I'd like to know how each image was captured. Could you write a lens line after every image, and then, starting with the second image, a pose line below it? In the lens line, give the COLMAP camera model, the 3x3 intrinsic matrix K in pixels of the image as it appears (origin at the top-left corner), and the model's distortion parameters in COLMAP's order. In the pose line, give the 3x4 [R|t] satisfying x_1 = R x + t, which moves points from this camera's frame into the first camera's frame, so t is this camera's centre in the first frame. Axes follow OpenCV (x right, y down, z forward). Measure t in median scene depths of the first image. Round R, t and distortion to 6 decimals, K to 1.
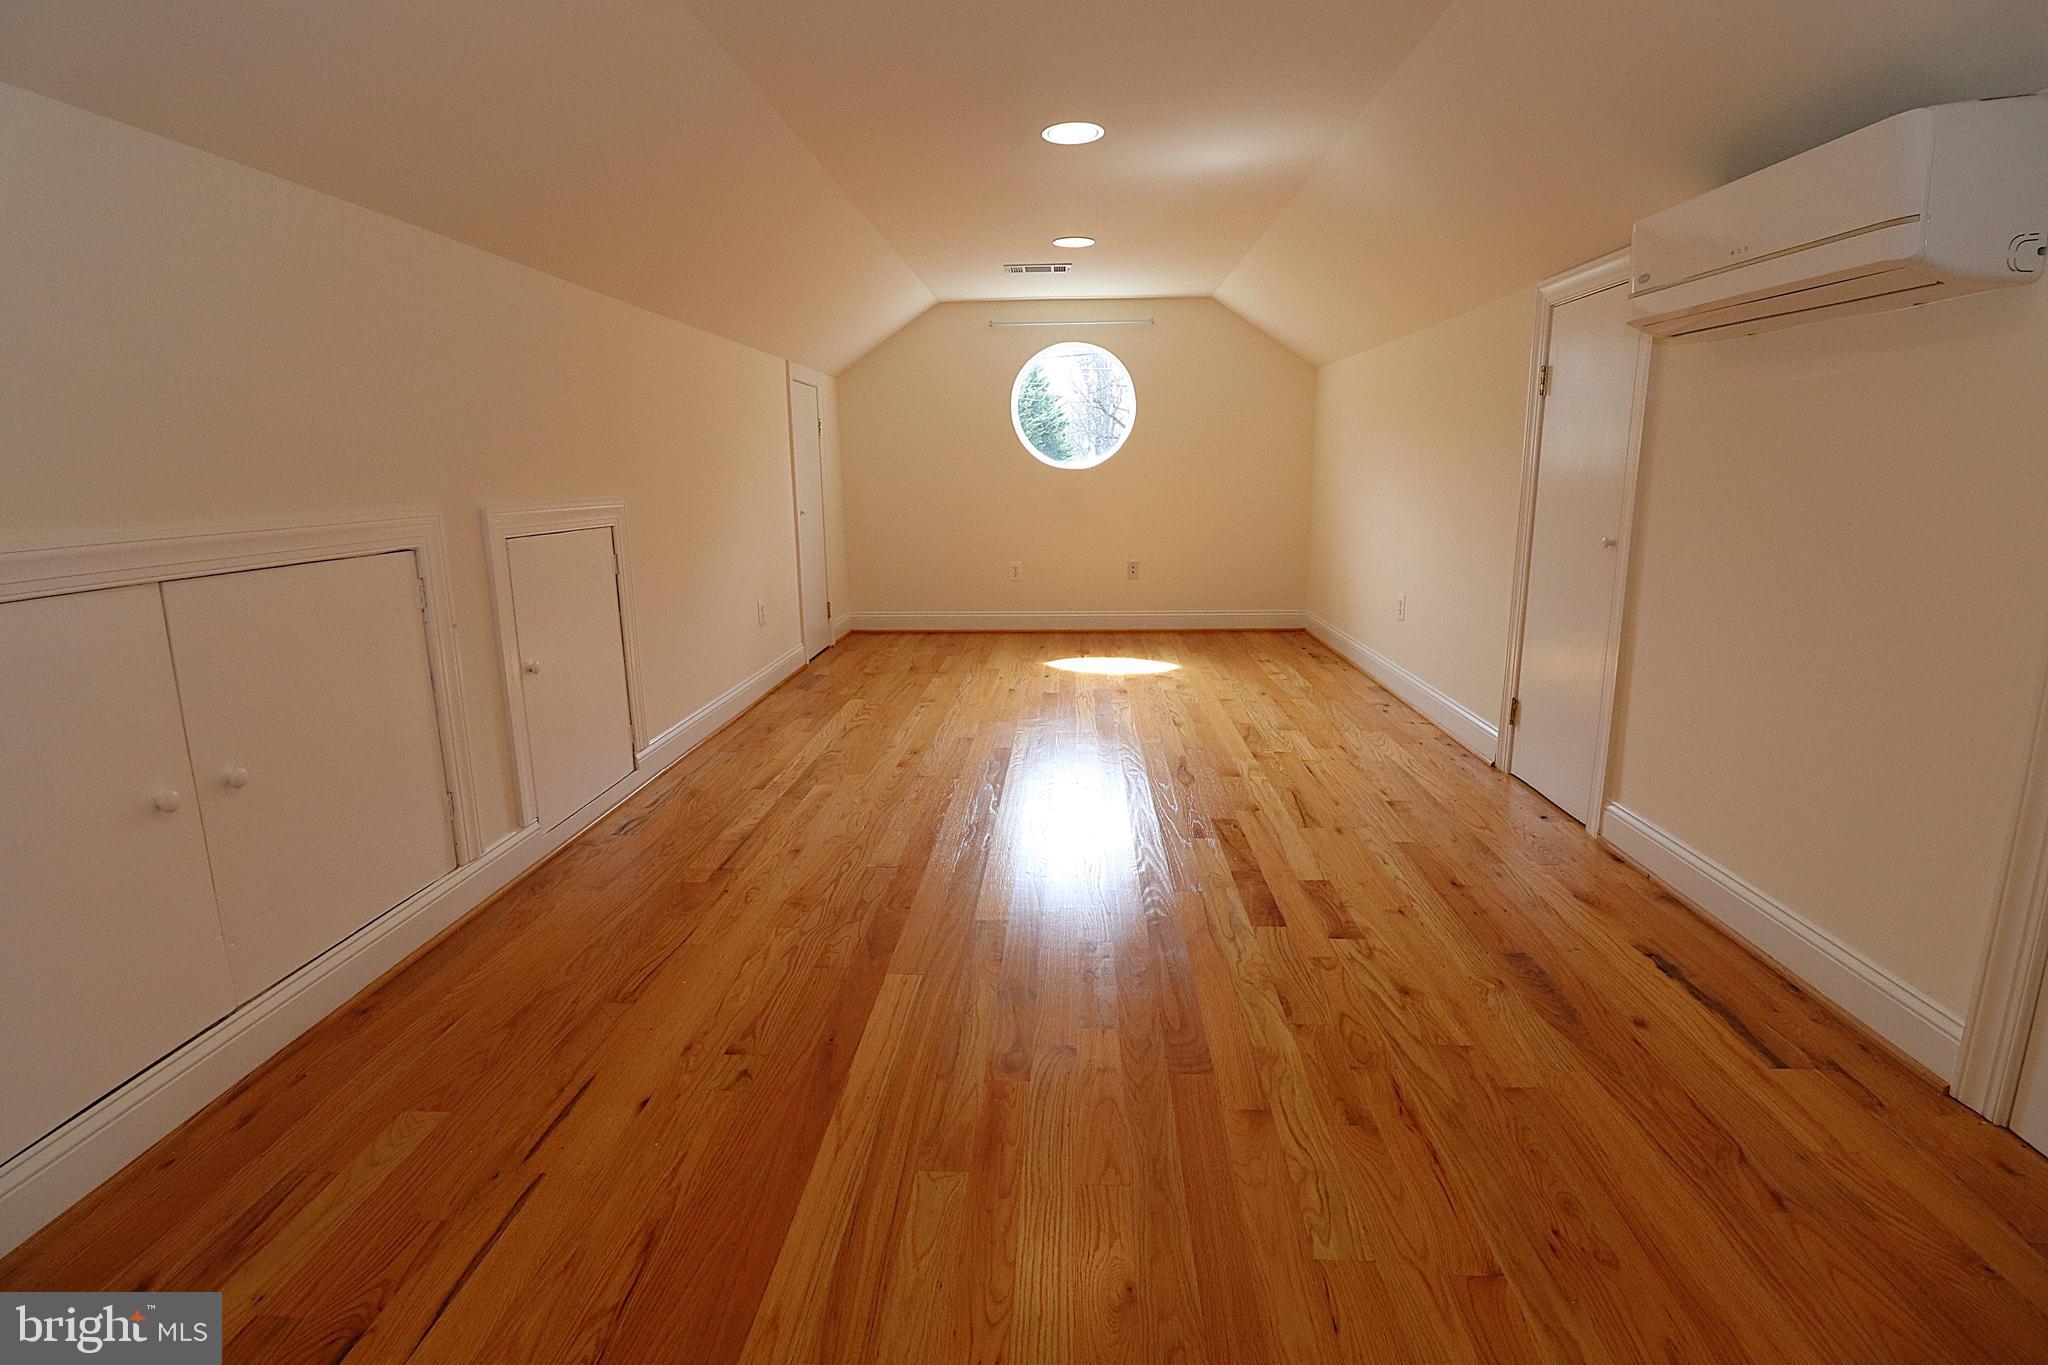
lens RADIAL K [[973.9, 0, 1028.9], [0, 973.9, 669.7], [0, 0, 1]] dist [-0.000199, -0.012441]
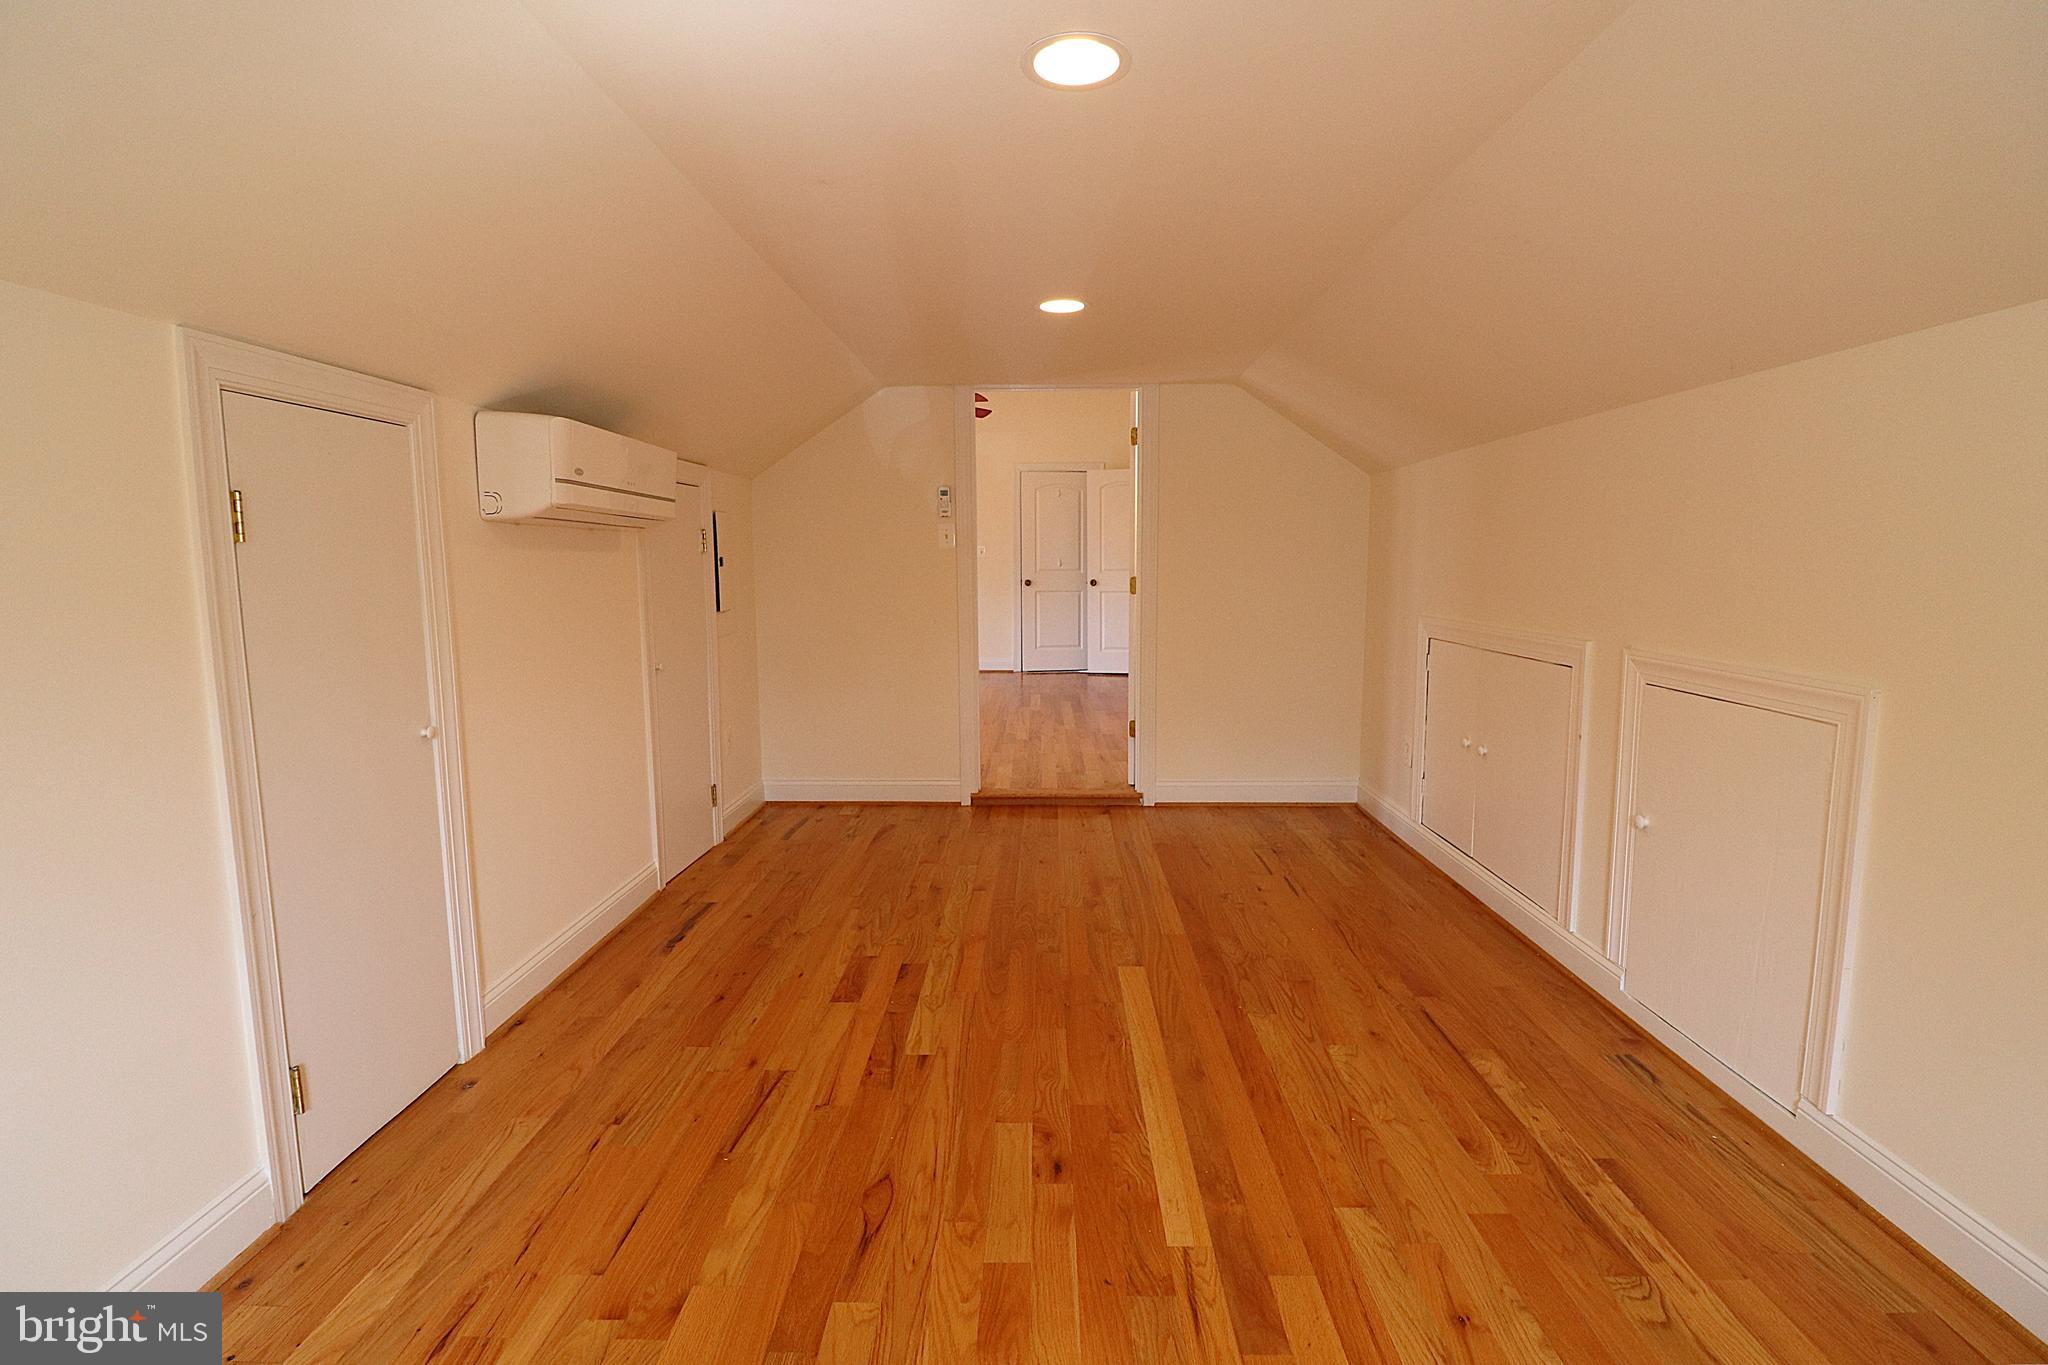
lens RADIAL K [[973.9, 0, 1028.9], [0, 973.9, 669.7], [0, 0, 1]] dist [-0.000199, -0.012441]
pose [[-0.999287, 0.024129, -0.029039, 0.098963], [0.013849, 0.949782, 0.312606, -0.414312], [0.035124, 0.311981, -0.949439, 1.704599]]
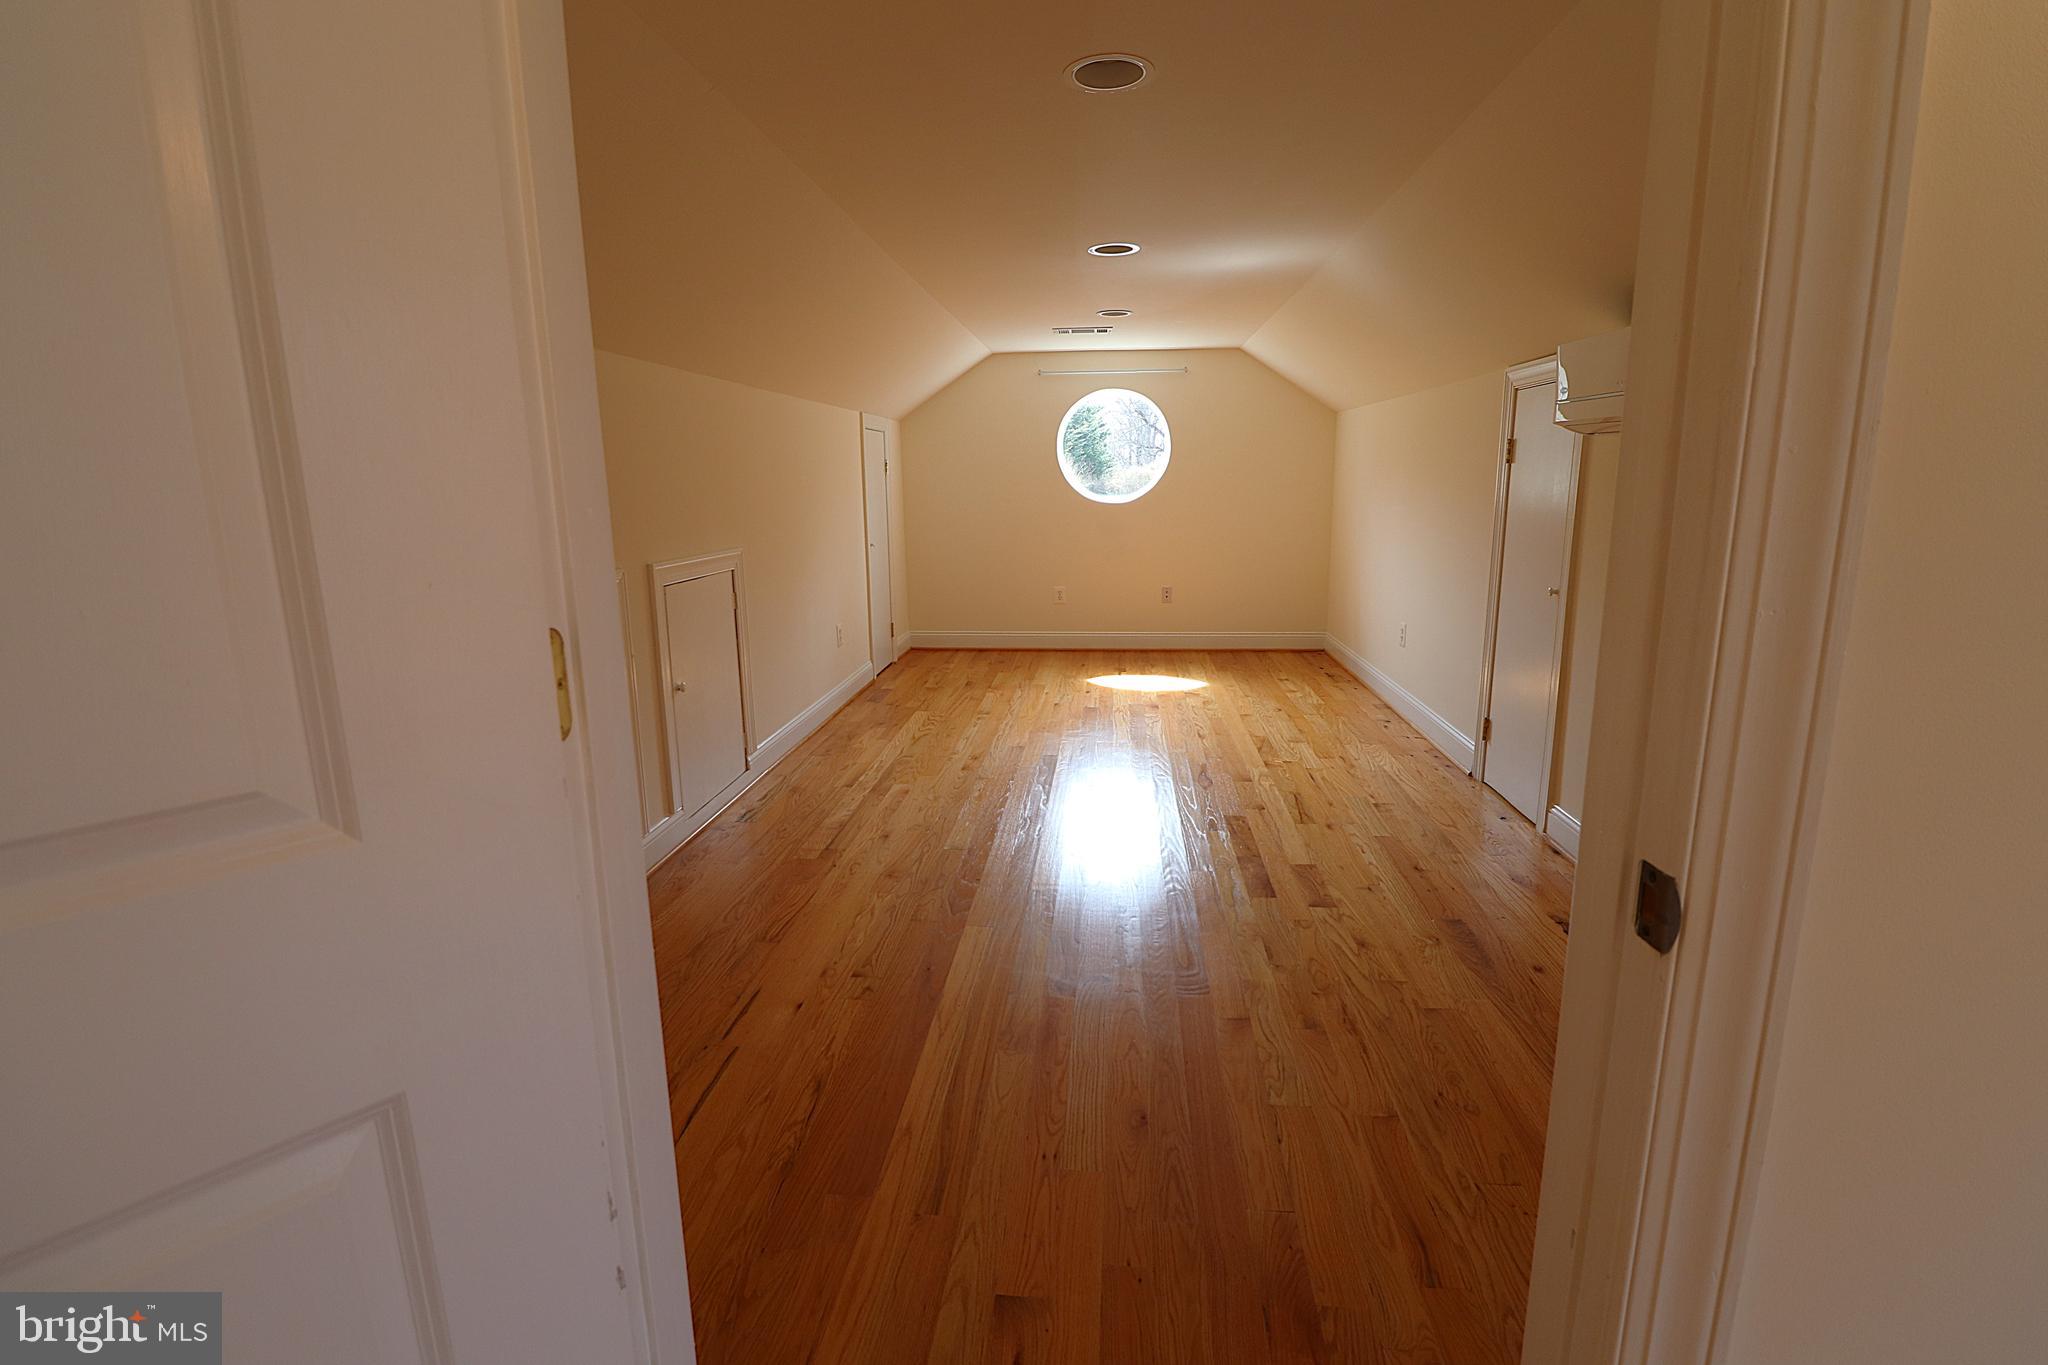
lens RADIAL K [[973.9, 0, 1028.9], [0, 973.9, 669.7], [0, 0, 1]] dist [-0.000199, -0.012441]
pose [[0.999155, 0.007831, -0.040356, -0.007791], [-0.008152, 0.999936, -0.007801, -0.017433], [0.040292, 0.008124, 0.999155, -0.229881]]
